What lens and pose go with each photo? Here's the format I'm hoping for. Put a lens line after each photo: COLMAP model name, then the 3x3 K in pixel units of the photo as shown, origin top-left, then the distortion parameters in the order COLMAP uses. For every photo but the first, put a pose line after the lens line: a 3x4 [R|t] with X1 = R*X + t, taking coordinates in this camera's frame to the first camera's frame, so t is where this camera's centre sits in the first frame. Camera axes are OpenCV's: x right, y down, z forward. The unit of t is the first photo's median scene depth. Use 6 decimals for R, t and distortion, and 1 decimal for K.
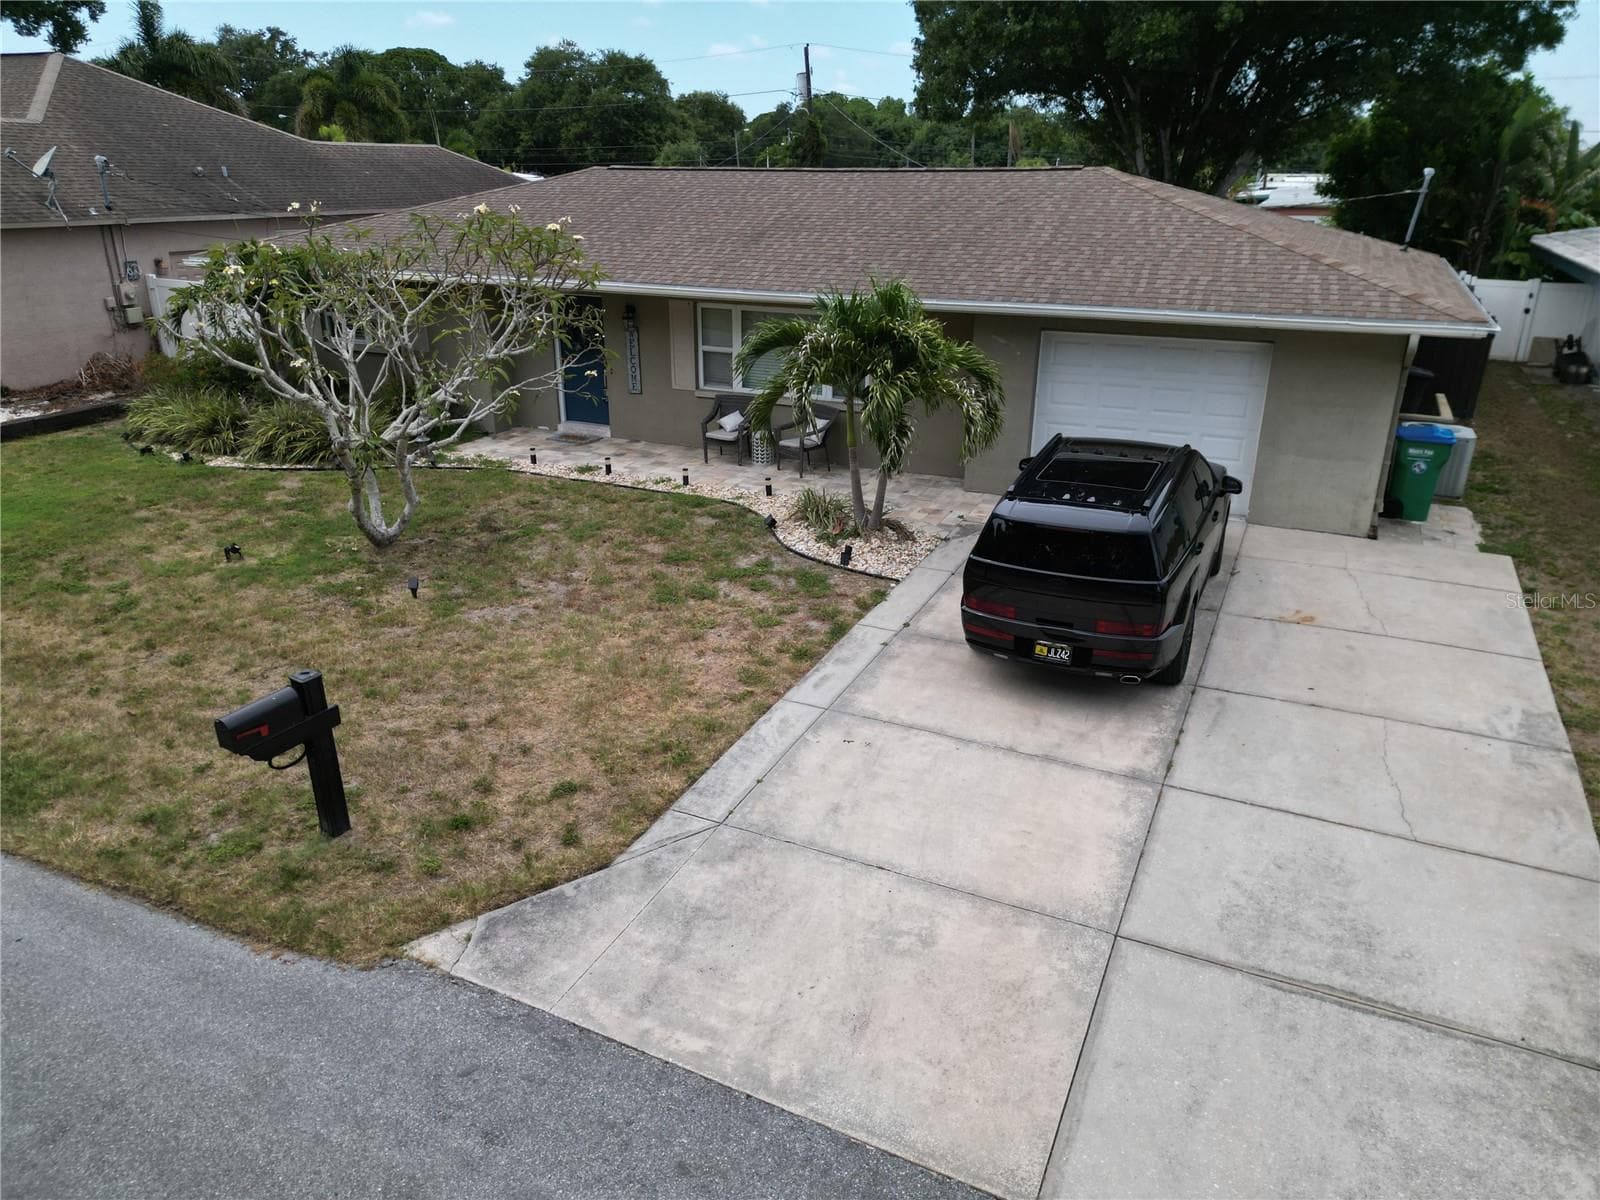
lens RADIAL K [[1136.2, 0, 804.0], [0, 1136.2, 567.5], [0, 0, 1]] dist [0.074235, -0.058731]
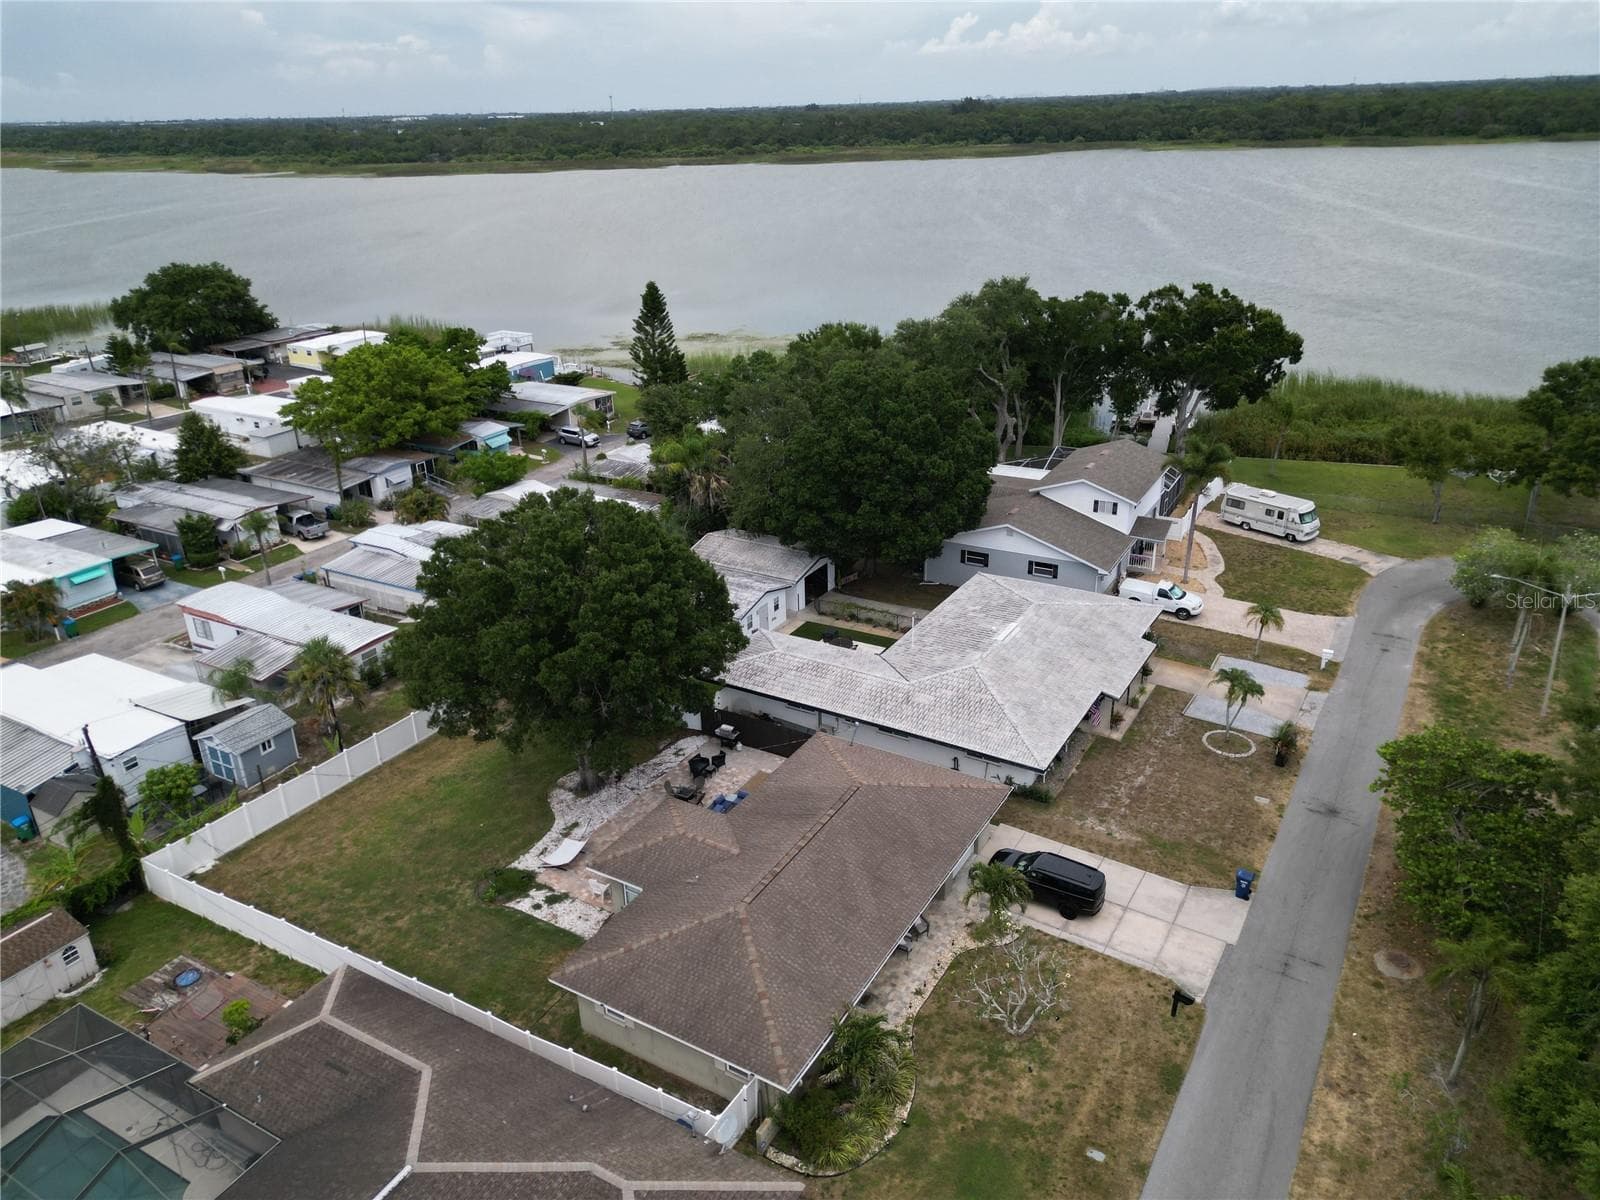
lens RADIAL K [[1124.2, 0, 789.6], [0, 1124.2, 598.6], [0, 0, 1]] dist [0.069728, -0.057648]
pose [[0.107150, -0.405146, 0.907951, -3.754764], [0.354358, 0.868800, 0.345857, -3.172402], [-0.928951, 0.284682, 0.236659, 0.709763]]
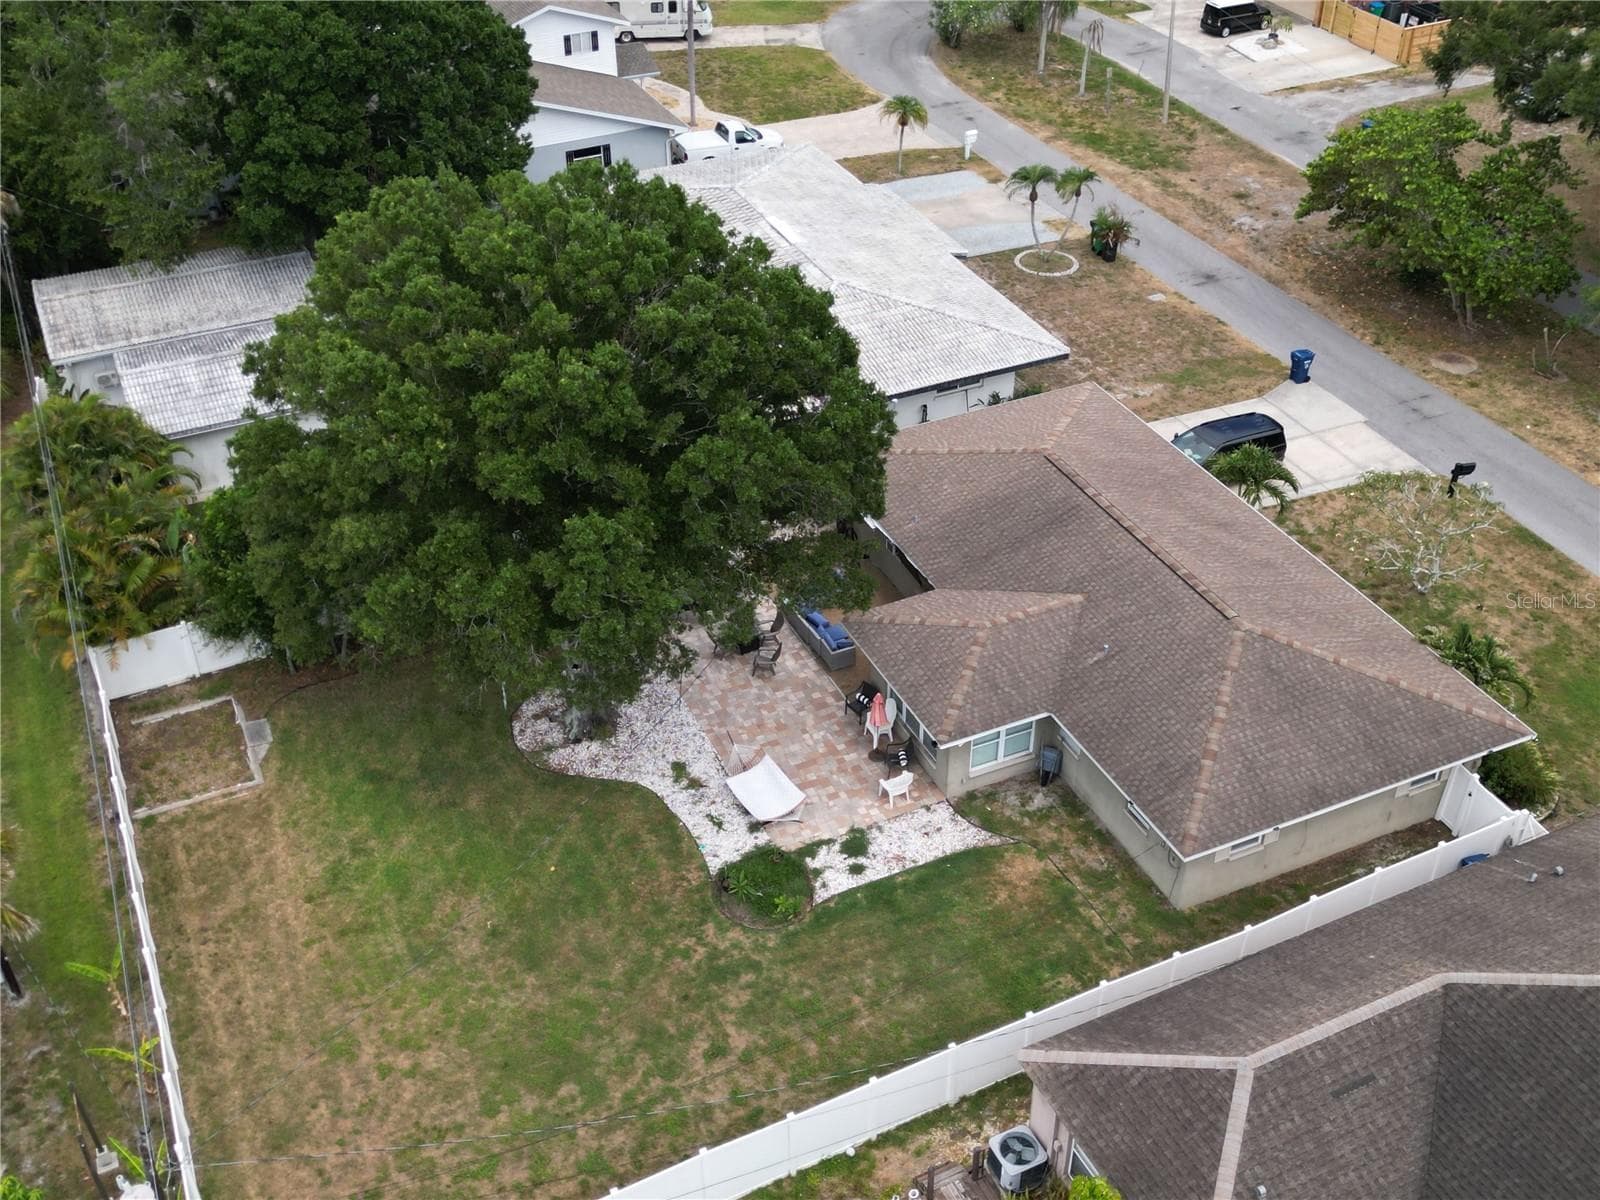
lens RADIAL K [[1676.1, 0, 800.0], [0, 1676.1, 600.0], [0, 0, 1]] dist [0.156628, -0.328713]
pose [[-0.761355, -0.382797, 0.523264, -1.774374], [0.218243, 0.608667, 0.762820, -4.358319], [-0.610499, 0.694975, -0.379869, 4.511865]]
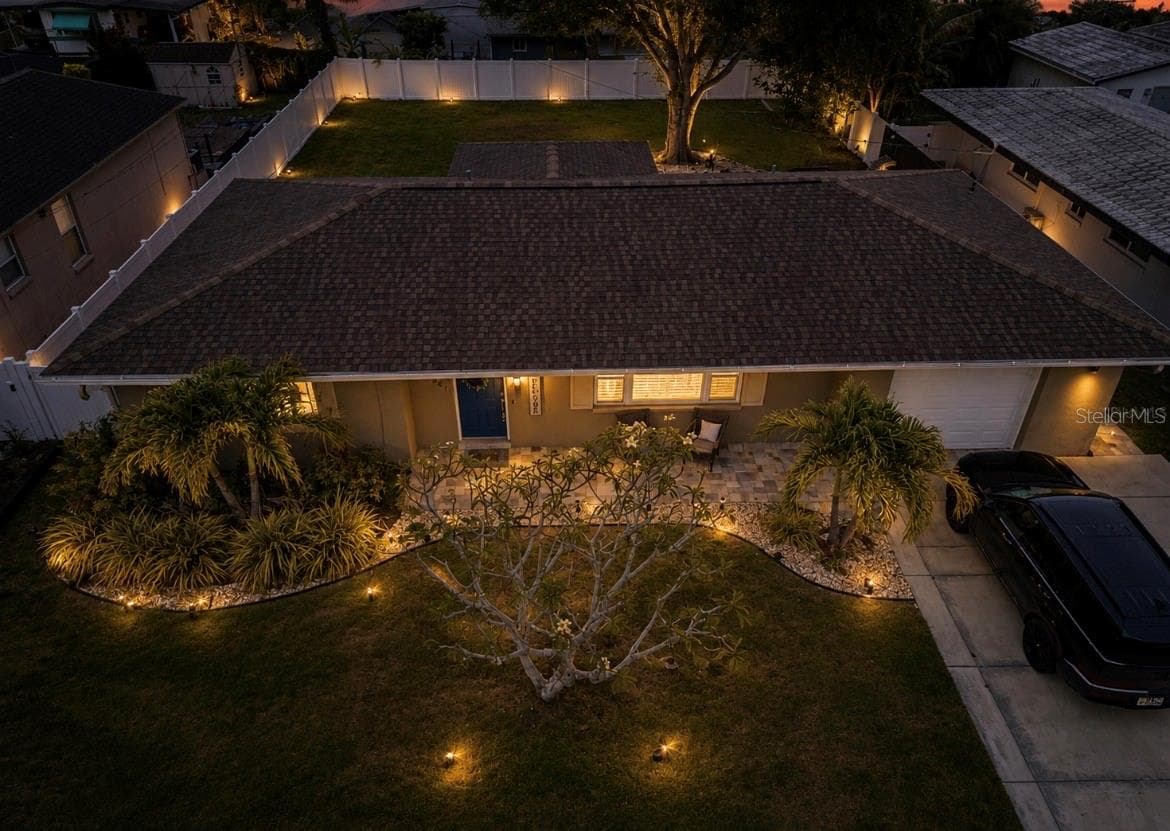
lens RADIAL K [[845.8, 0, 585.0], [0, 845.8, 415.5], [0, 0, 1]] dist [0.001611, 0.000799]
pose [[0.891540, -0.254487, 0.374690, -0.815056], [0.151669, 0.947214, 0.282459, -0.744290], [-0.426793, -0.194994, 0.883077, 0.368884]]
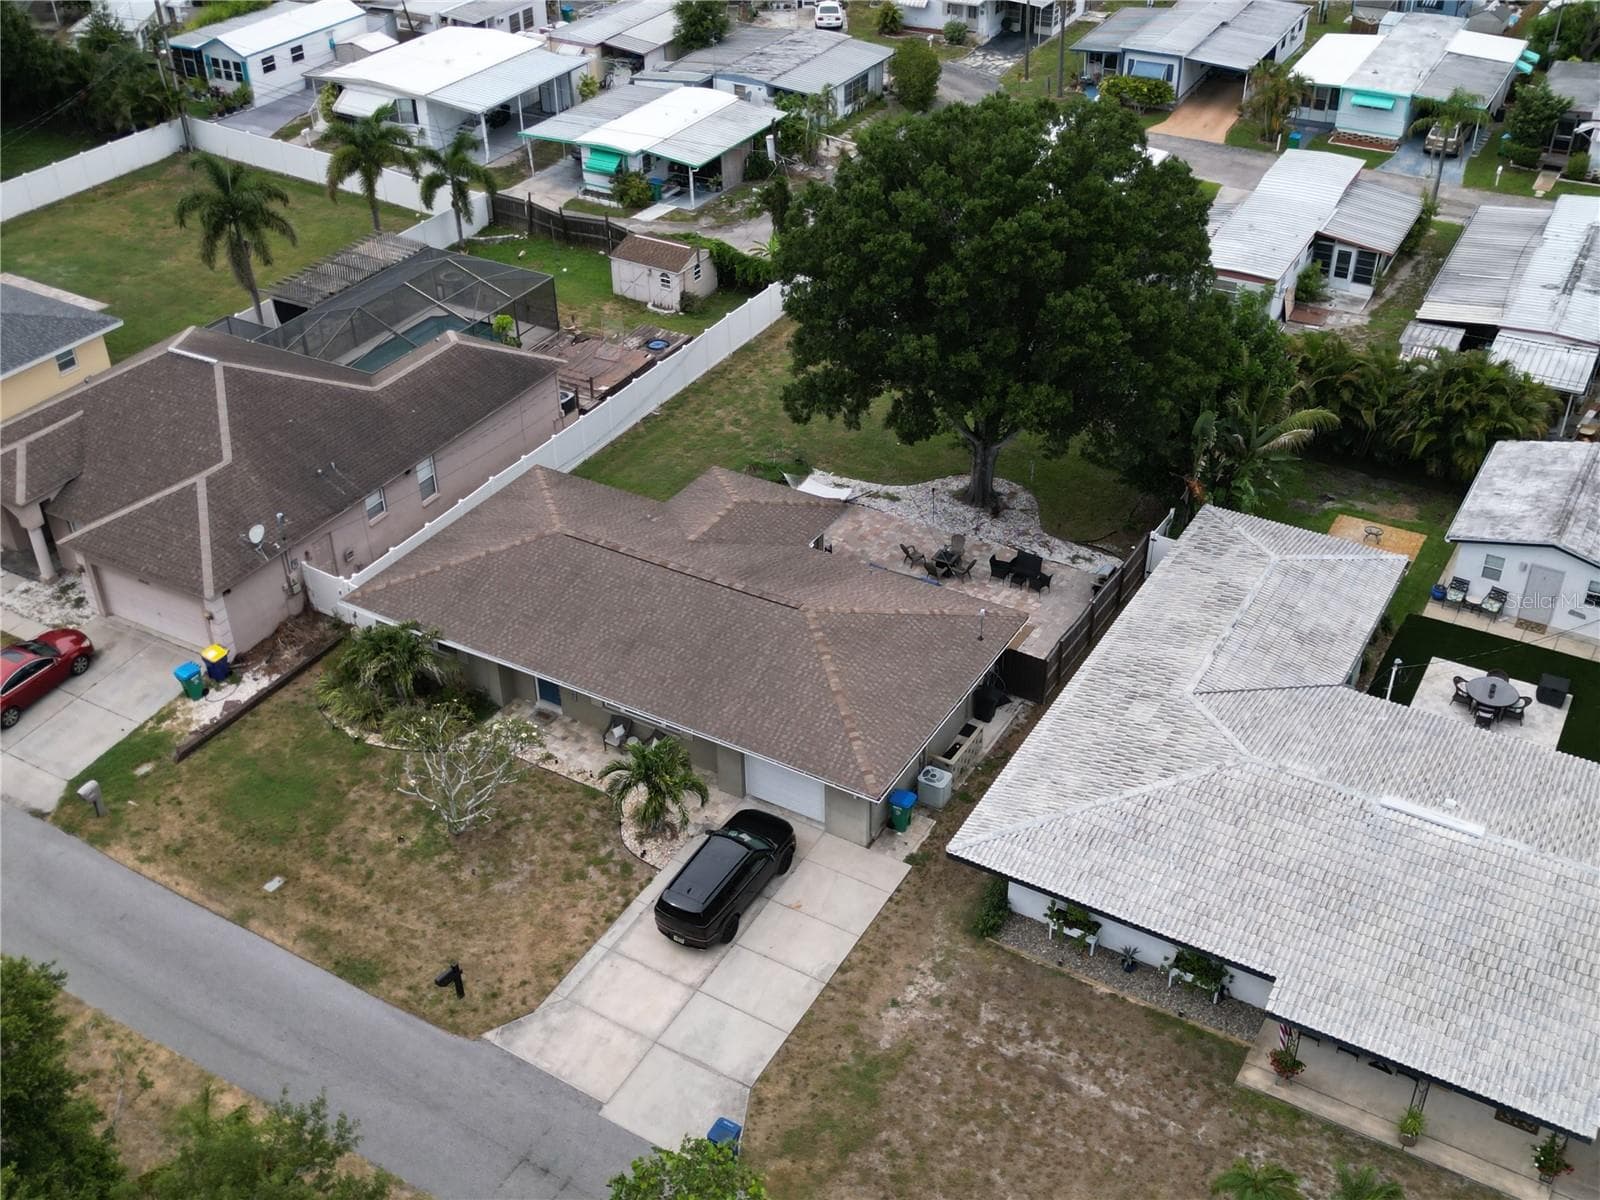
lens RADIAL K [[1676.1, 0, 800.0], [0, 1676.1, 600.0], [0, 0, 1]] dist [0.156628, -0.328713]
pose [[0.994705, 0.039799, -0.094756, 0.933593], [-0.014170, 0.966279, 0.257107, -1.980863], [0.101794, -0.254403, 0.961726, -3.113301]]
